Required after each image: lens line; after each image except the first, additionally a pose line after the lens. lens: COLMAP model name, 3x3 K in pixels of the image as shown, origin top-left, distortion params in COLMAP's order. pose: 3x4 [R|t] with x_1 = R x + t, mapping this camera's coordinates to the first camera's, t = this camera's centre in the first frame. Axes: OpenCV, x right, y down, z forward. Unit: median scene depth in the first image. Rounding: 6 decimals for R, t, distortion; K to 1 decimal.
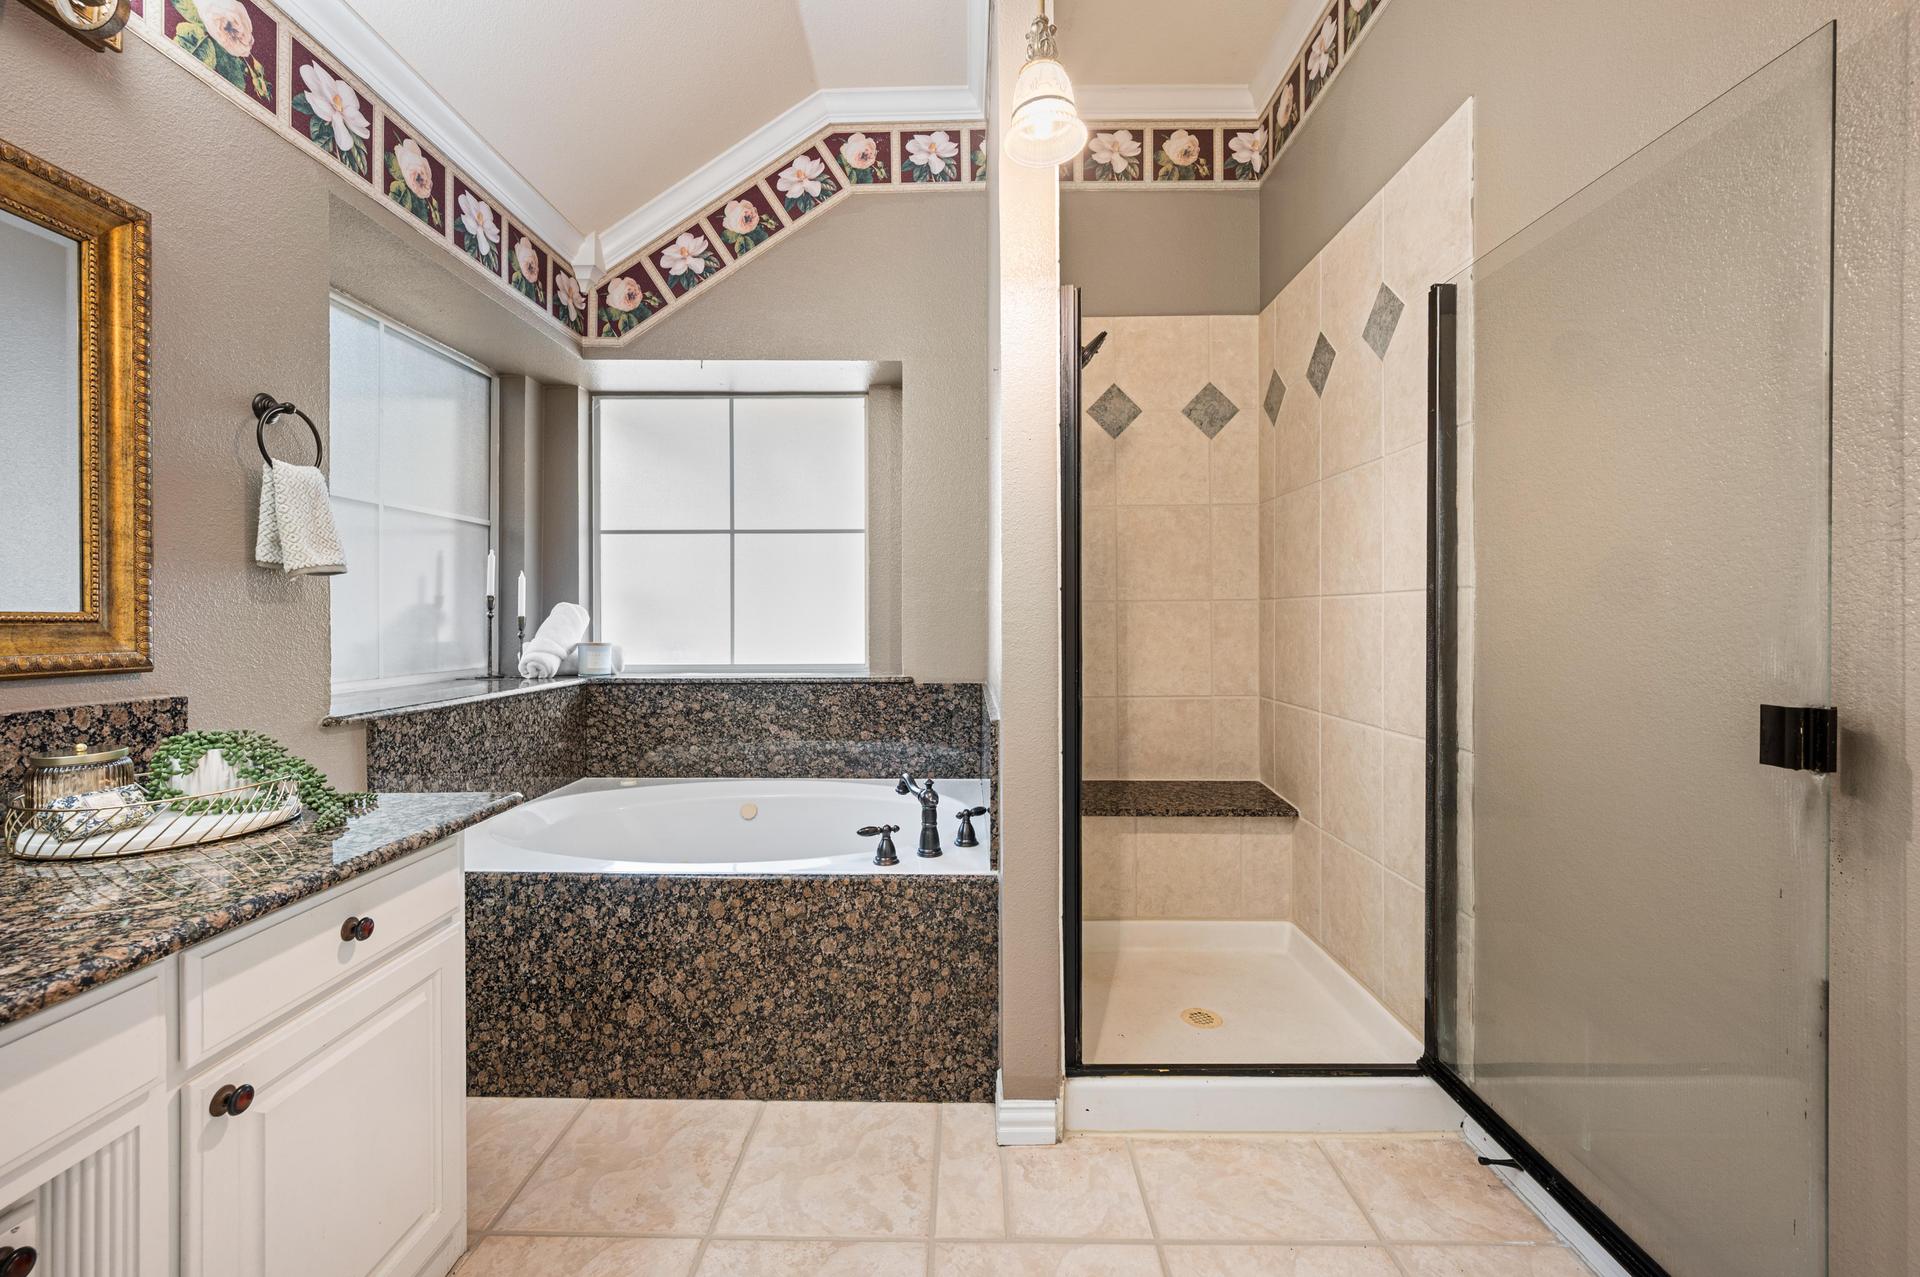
lens RADIAL K [[779.6, 0, 956.8], [0, 779.6, 615.7], [0, 0, 1]] dist [0.000921, 0.000071]
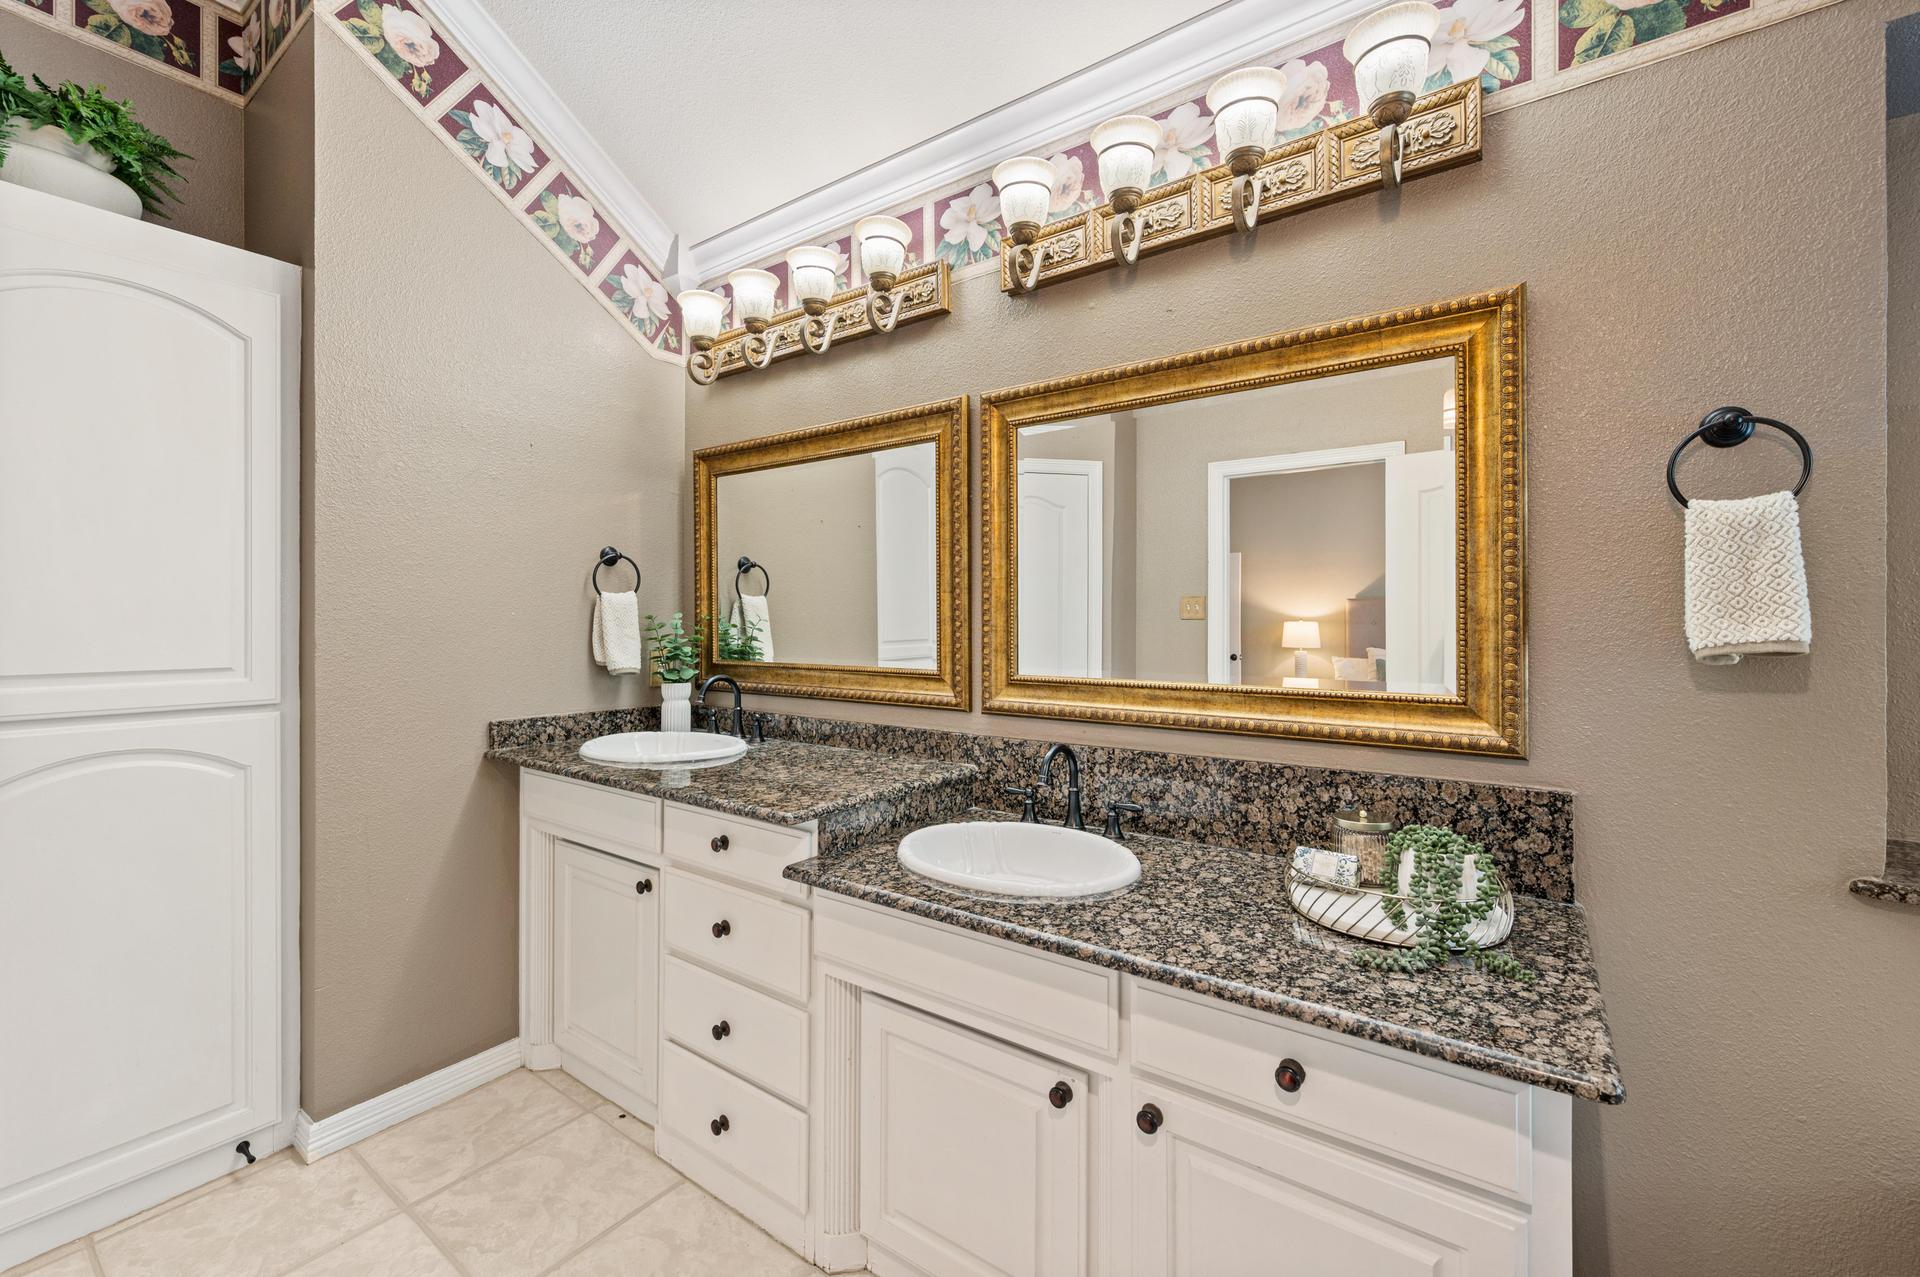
lens RADIAL K [[789.3, 0, 958.7], [0, 789.3, 617.6], [0, 0, 1]] dist [0.000408, 0.000090]
pose [[-0.579655, 0.003785, -0.814853, 0.120775], [0.008307, 0.999965, -0.001264, -0.079884], [0.814820, -0.007502, -0.579666, 0.735423]]
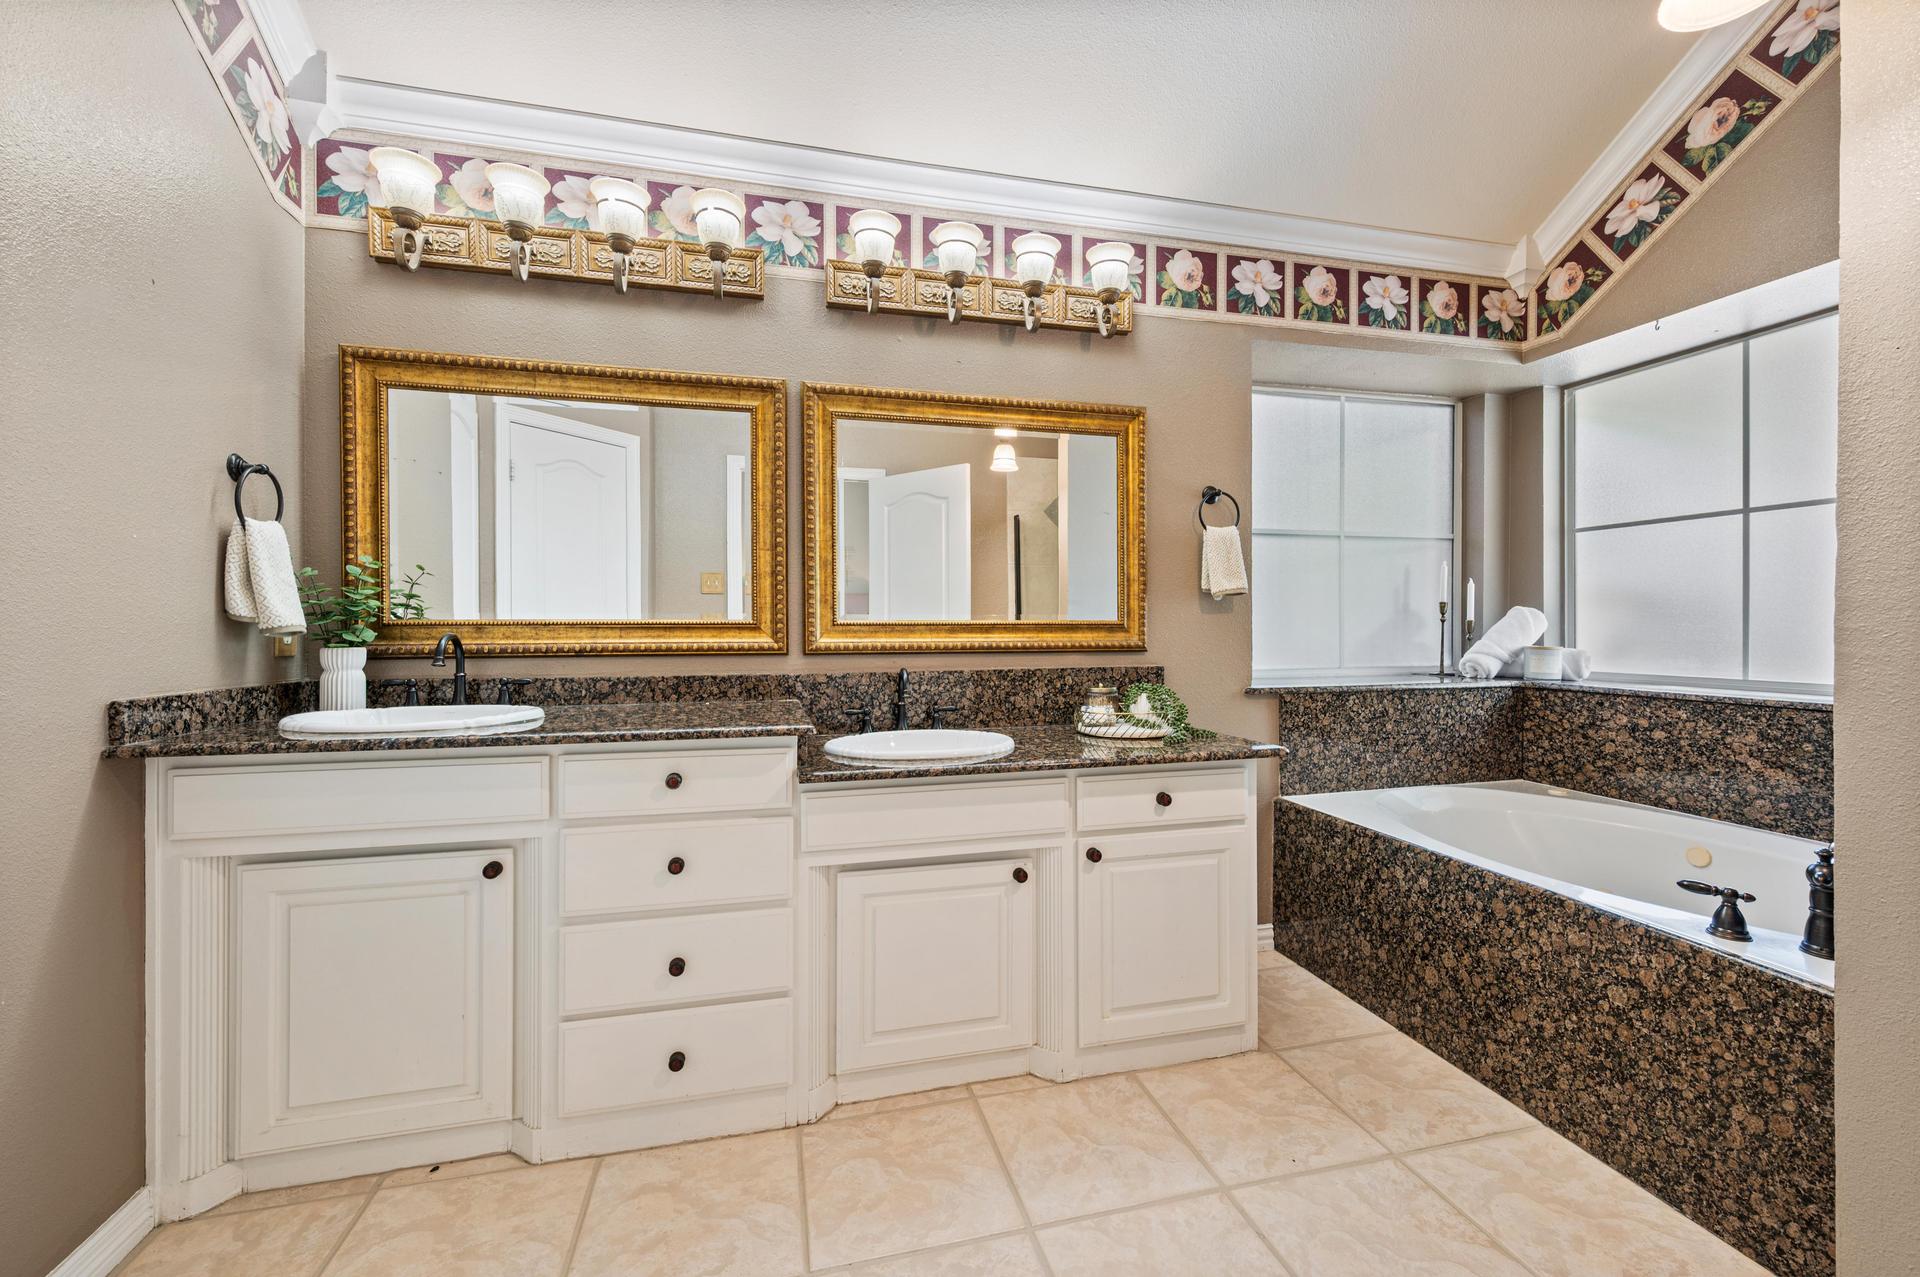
lens RADIAL K [[773.3, 0, 961.0], [0, 773.3, 630.4], [0, 0, 1]] dist [0.000153, -0.000112]
pose [[0.255143, 0.008953, -0.966862, 0.484578], [0.006159, 0.999922, 0.010885, -0.001909], [0.966884, -0.008732, 0.255068, 0.067260]]
